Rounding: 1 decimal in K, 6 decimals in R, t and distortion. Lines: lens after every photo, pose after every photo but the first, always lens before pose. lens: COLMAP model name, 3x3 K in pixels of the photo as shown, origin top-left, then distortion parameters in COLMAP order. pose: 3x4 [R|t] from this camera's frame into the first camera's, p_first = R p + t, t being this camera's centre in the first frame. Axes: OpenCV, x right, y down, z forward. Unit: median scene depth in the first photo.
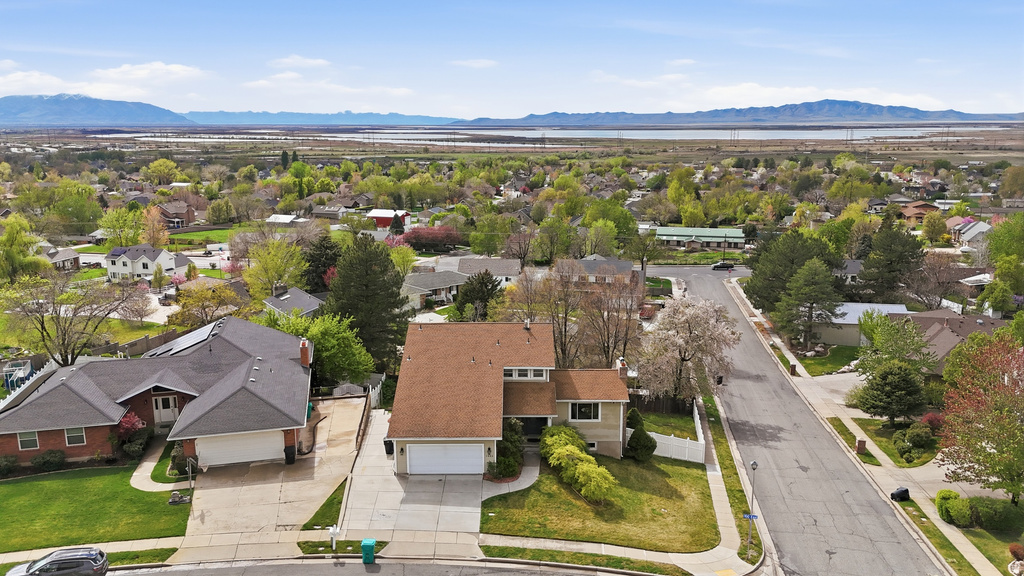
lens RADIAL K [[752.2, 0, 512.0], [0, 752.2, 288.0], [0, 0, 1]] dist [0.076473, -0.069827]
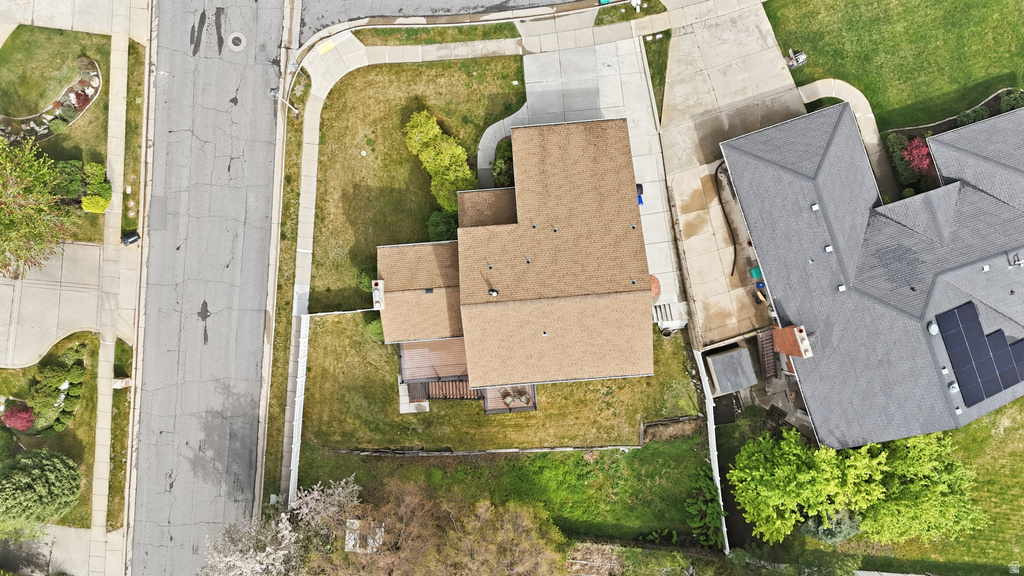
lens RADIAL K [[752.2, 0, 512.0], [0, 752.2, 288.0], [0, 0, 1]] dist [0.076473, -0.069827]
pose [[-0.995937, 0.087496, 0.021310, -0.017257], [0.003175, -0.202369, 0.979304, -0.788128], [0.089997, 0.975393, 0.201269, 0.964454]]
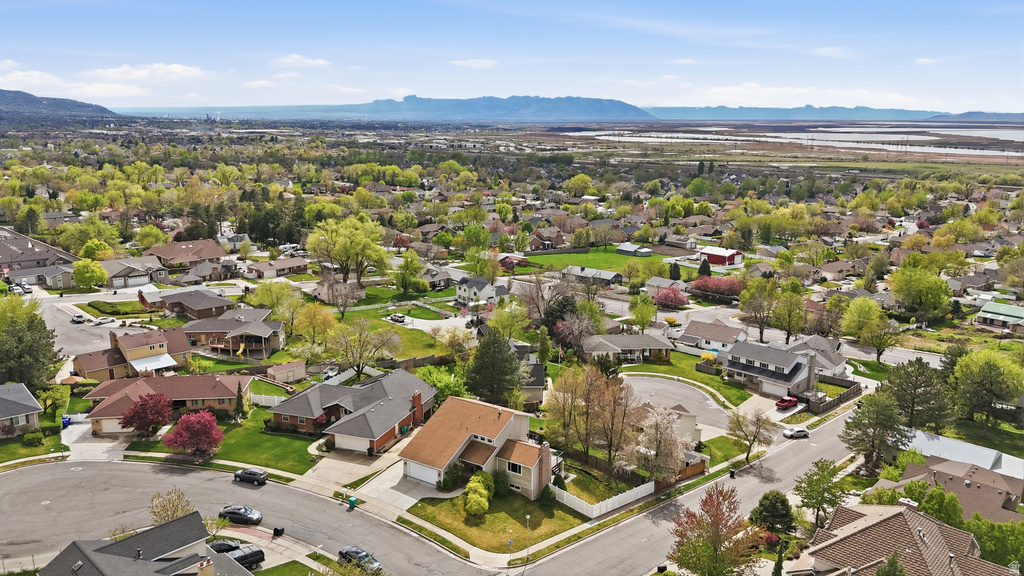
lens RADIAL K [[752.2, 0, 512.0], [0, 752.2, 288.0], [0, 0, 1]] dist [0.076473, -0.069827]
pose [[0.841836, 0.127665, -0.524418, 1.066578], [-0.124164, 0.991371, 0.042023, -0.360557], [0.525258, 0.029737, 0.850423, -0.566910]]
